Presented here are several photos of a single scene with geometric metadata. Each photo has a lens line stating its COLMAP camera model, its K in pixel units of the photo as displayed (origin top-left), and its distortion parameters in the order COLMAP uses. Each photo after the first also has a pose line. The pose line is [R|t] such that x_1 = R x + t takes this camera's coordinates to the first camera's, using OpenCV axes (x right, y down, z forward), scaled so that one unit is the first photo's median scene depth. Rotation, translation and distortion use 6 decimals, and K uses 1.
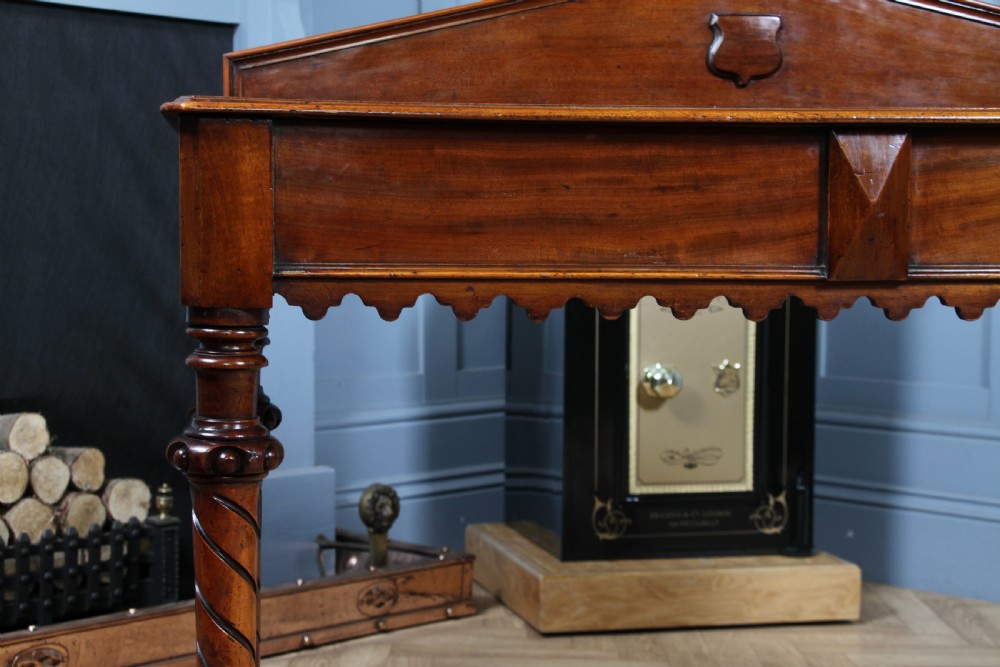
lens RADIAL K [[1778.4, 0, 501.7], [0, 1778.4, 337.5], [0, 0, 1]] dist [0.162610, 0.320360]
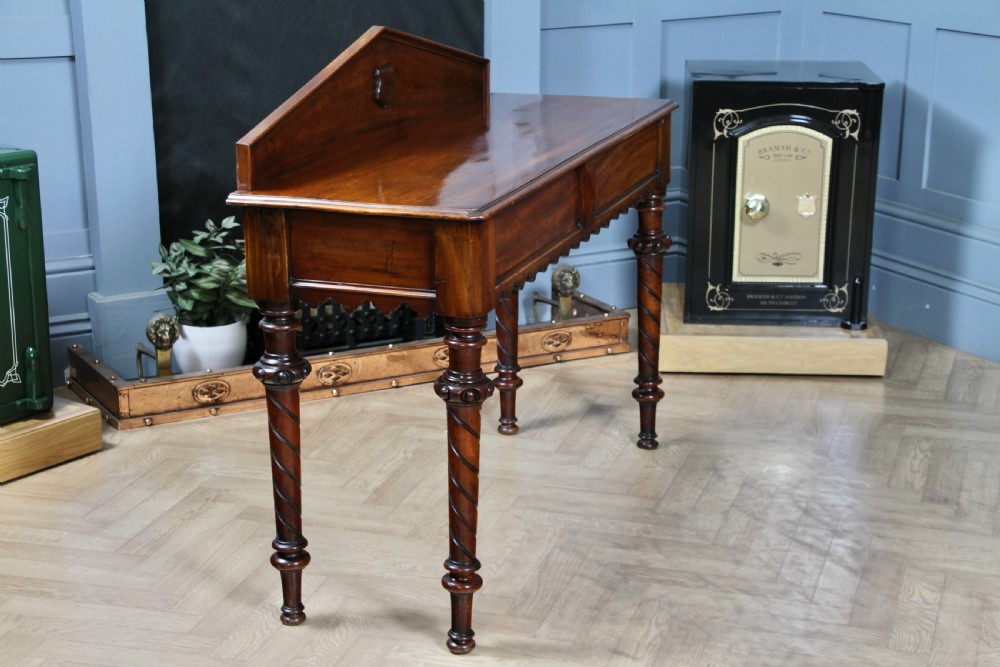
lens RADIAL K [[1852.7, 0, 505.8], [0, 1852.7, 338.1], [0, 0, 1]] dist [0.194802, 0.272339]
pose [[0.959841, 0.075245, -0.270265, 0.318340], [-0.014673, 0.975506, 0.219484, -0.206131], [0.280160, -0.206704, 0.937435, -0.514973]]
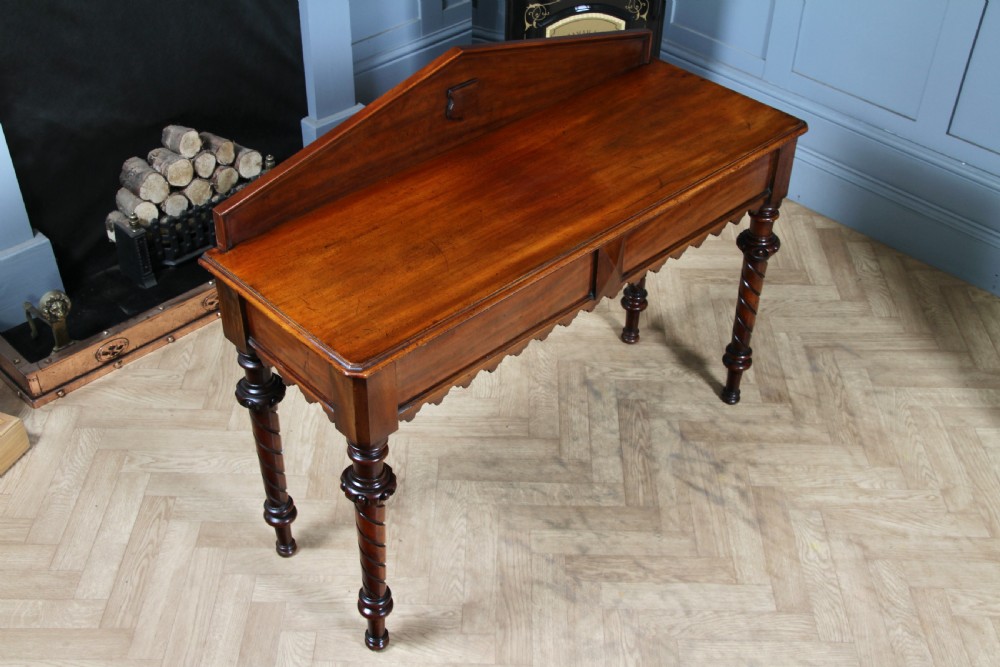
lens RADIAL K [[1199.6, 0, 499.2], [0, 1199.6, 334.5], [0, 0, 1]] dist [-0.065819, 0.349731]
pose [[0.999882, 0.015129, 0.002625, 0.032192], [-0.013874, 0.816966, 0.576519, -0.433987], [0.006578, -0.576487, 0.817080, -0.039267]]
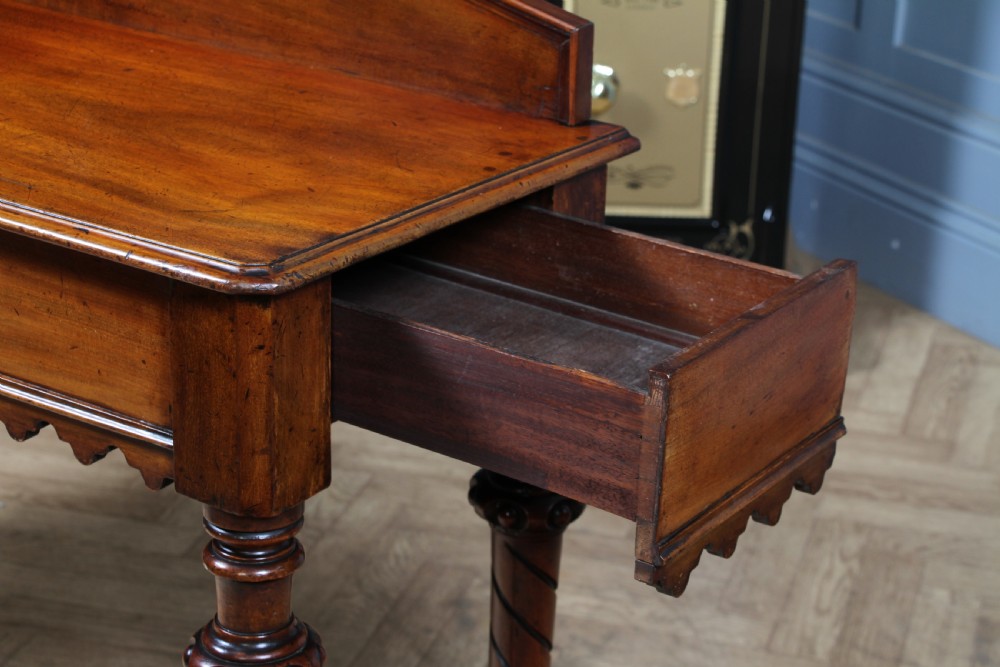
lens RADIAL K [[2106.0, 0, 499.4], [0, 2106.0, 354.0], [0, 0, 1]] dist [0.261055, 0.171998]
pose [[0.957743, 0.117659, -0.262458, 0.329664], [-0.026275, 0.944477, 0.327525, -0.187412], [0.286421, -0.306789, 0.907658, 0.040566]]
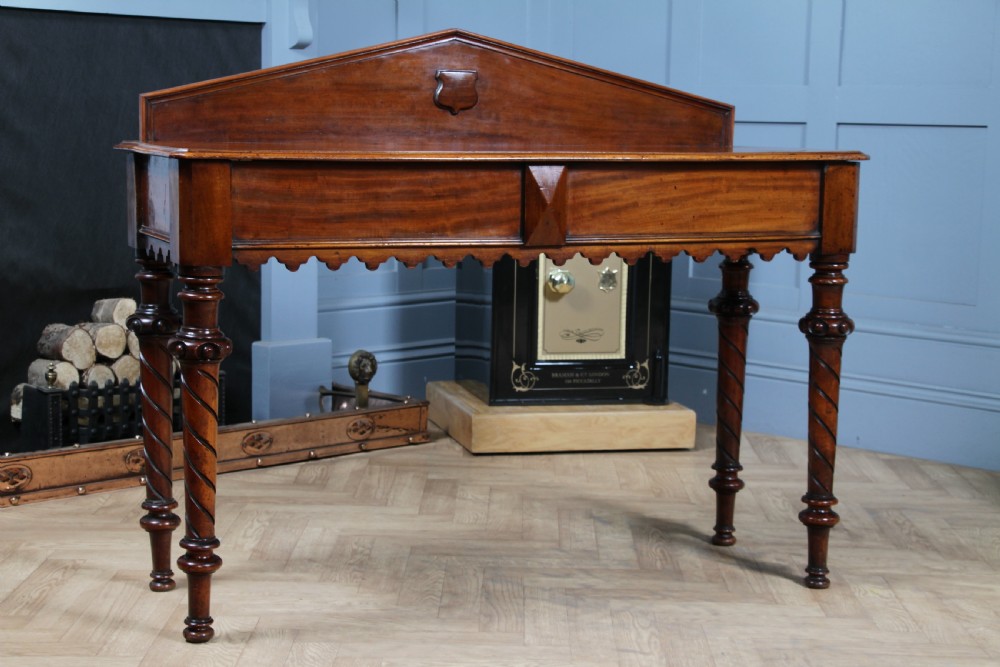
lens RADIAL K [[1887.5, 0, 500.7], [0, 1887.5, 335.0], [0, 0, 1]] dist [0.189463, 0.418318]
pose [[0.999904, 0.013489, -0.003072, 0.047632], [-0.013253, 0.997673, 0.066874, -0.034187], [0.003967, -0.066827, 0.997757, -0.525514]]
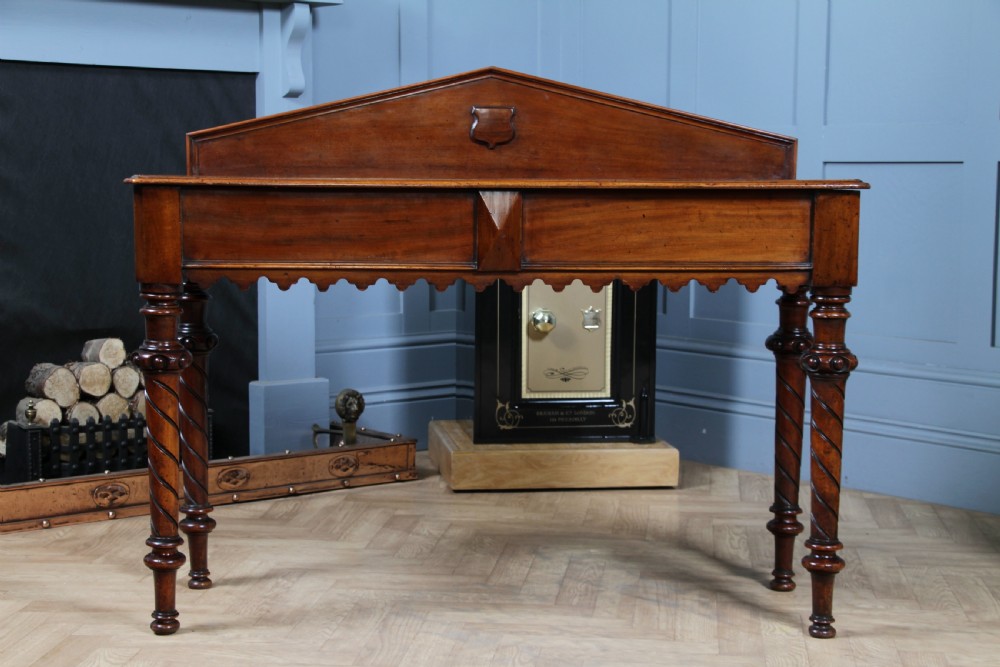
lens RADIAL K [[1778.4, 0, 501.7], [0, 1778.4, 337.5], [0, 0, 1]] dist [0.162610, 0.320360]
pose [[0.994696, 0.009227, -0.102440, 0.208375], [-0.005349, 0.999261, 0.038067, -0.017061], [0.102716, -0.037317, 0.994011, -0.448440]]
